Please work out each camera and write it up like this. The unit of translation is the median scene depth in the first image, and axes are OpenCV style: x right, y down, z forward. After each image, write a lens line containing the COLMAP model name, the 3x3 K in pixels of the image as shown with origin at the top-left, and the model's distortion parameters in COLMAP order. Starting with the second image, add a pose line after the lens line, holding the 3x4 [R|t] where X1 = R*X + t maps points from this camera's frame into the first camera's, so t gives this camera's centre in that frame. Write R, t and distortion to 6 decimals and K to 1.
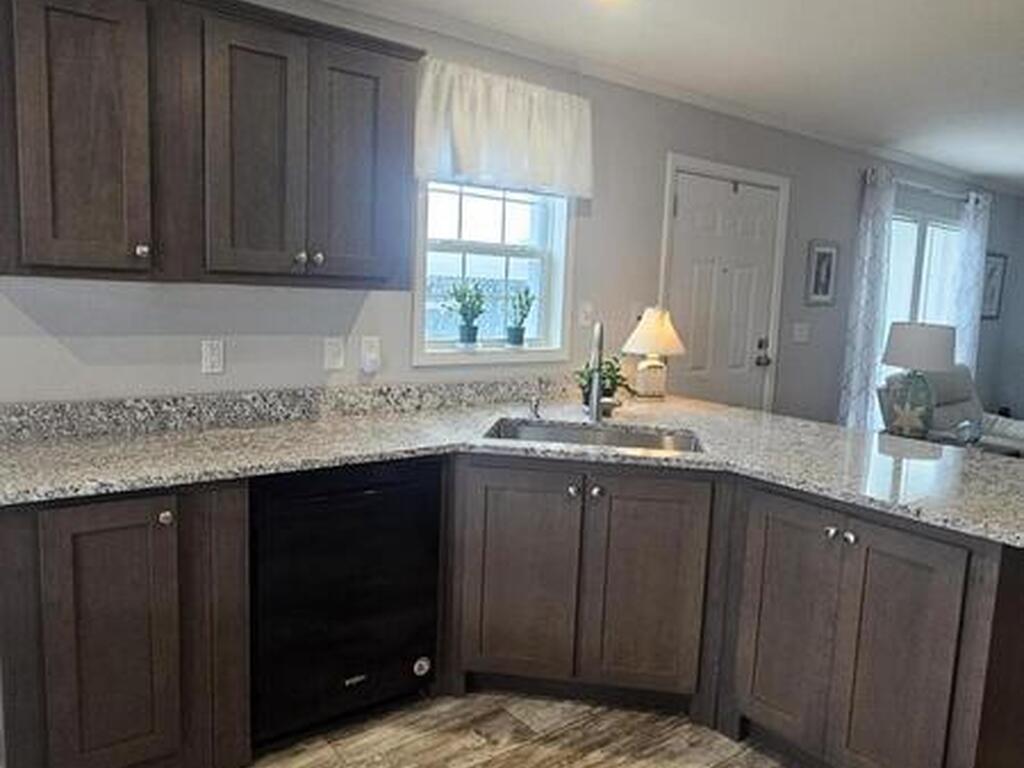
lens RADIAL K [[743.3, 0, 507.8], [0, 743.3, 375.0], [0, 0, 1]] dist [-0.002446, 0.006086]
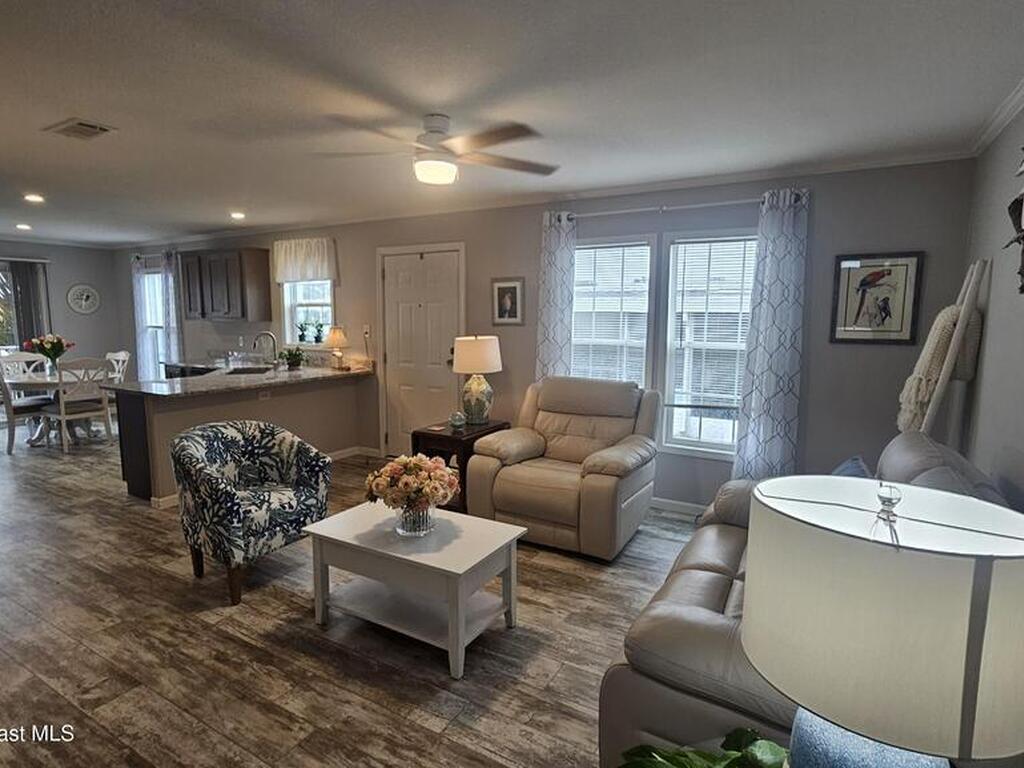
lens RADIAL K [[561.4, 0, 499.5], [0, 561.4, 388.7], [0, 0, 1]] dist [-0.000412, 0.000296]
pose [[0.372312, 0.082804, -0.924406, 1.705849], [-0.099500, 0.993833, 0.048948, -0.035844], [0.922759, 0.073754, 0.378255, 0.756410]]
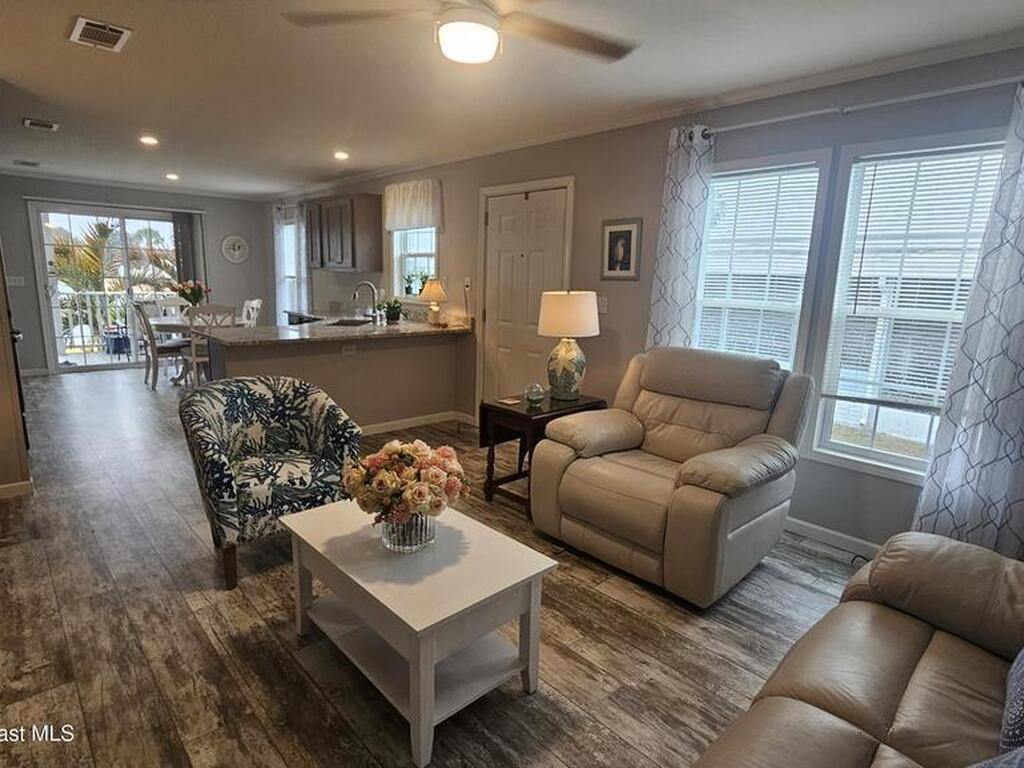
lens RADIAL K [[557.6, 0, 506.7], [0, 557.6, 386.6], [0, 0, 1]] dist [-0.001529, 0.000834]
pose [[0.102564, 0.156852, -0.982282, 1.530353], [-0.141434, 0.979757, 0.141681, -0.042530], [0.984620, 0.124397, 0.122672, 0.944119]]
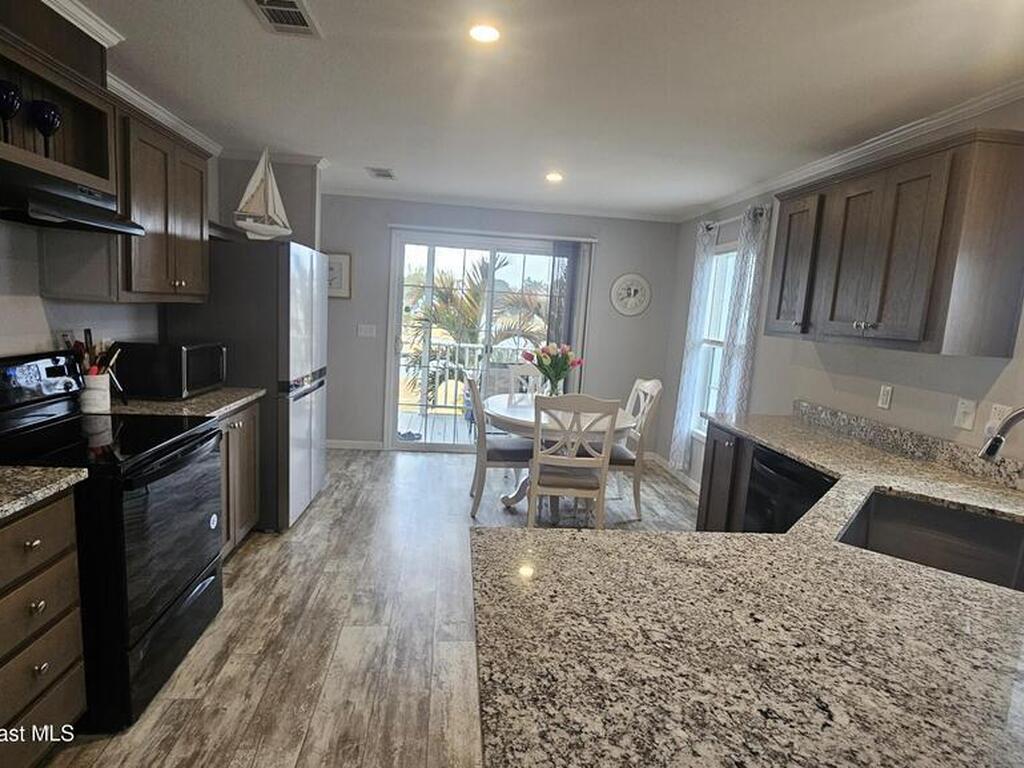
lens RADIAL K [[560.7, 0, 512.0], [0, 560.7, 384.0], [0, 0, 1]] dist [-0.003105, -0.000546]
pose [[-0.510951, 0.041841, -0.858591, 0.609087], [-0.185583, 0.969891, 0.157706, -0.057308], [0.839338, 0.239920, -0.487802, 0.606454]]
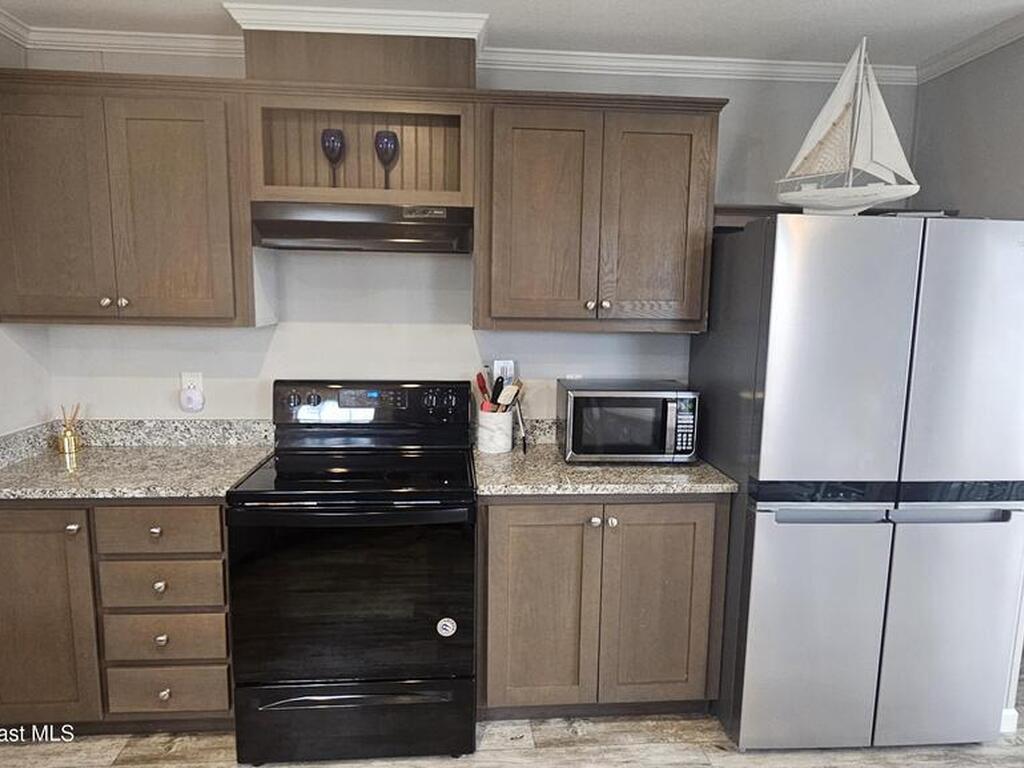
lens RADIAL K [[576.9, 0, 512.0], [0, 576.9, 384.0], [0, 0, 1]] dist [-0.024132, 0.000566]
pose [[-0.842005, -0.128872, 0.523852, -0.020565], [0.013794, 0.965587, 0.259713, -0.058823], [-0.539294, 0.225905, -0.811251, 0.358841]]
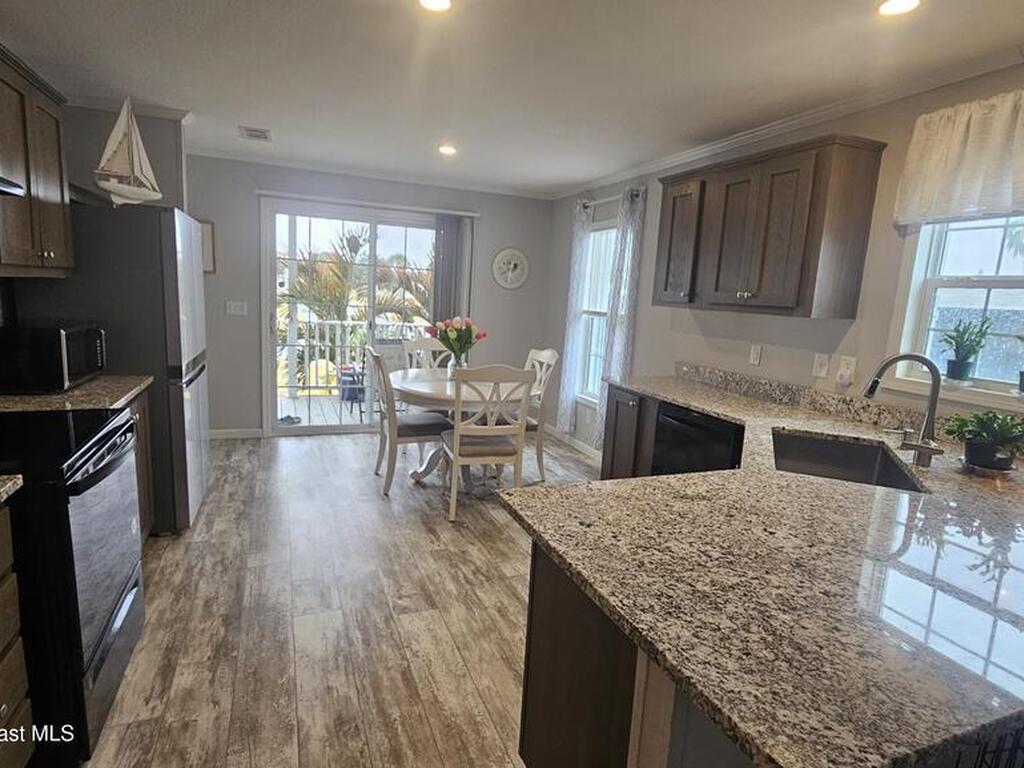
lens RADIAL K [[560.7, 0, 512.0], [0, 560.7, 384.0], [0, 0, 1]] dist [-0.003105, -0.000546]
pose [[-0.250089, 0.101158, -0.962924, 0.675195], [-0.180372, 0.972250, 0.148983, -0.034186], [0.951274, 0.210944, -0.224903, 0.508269]]
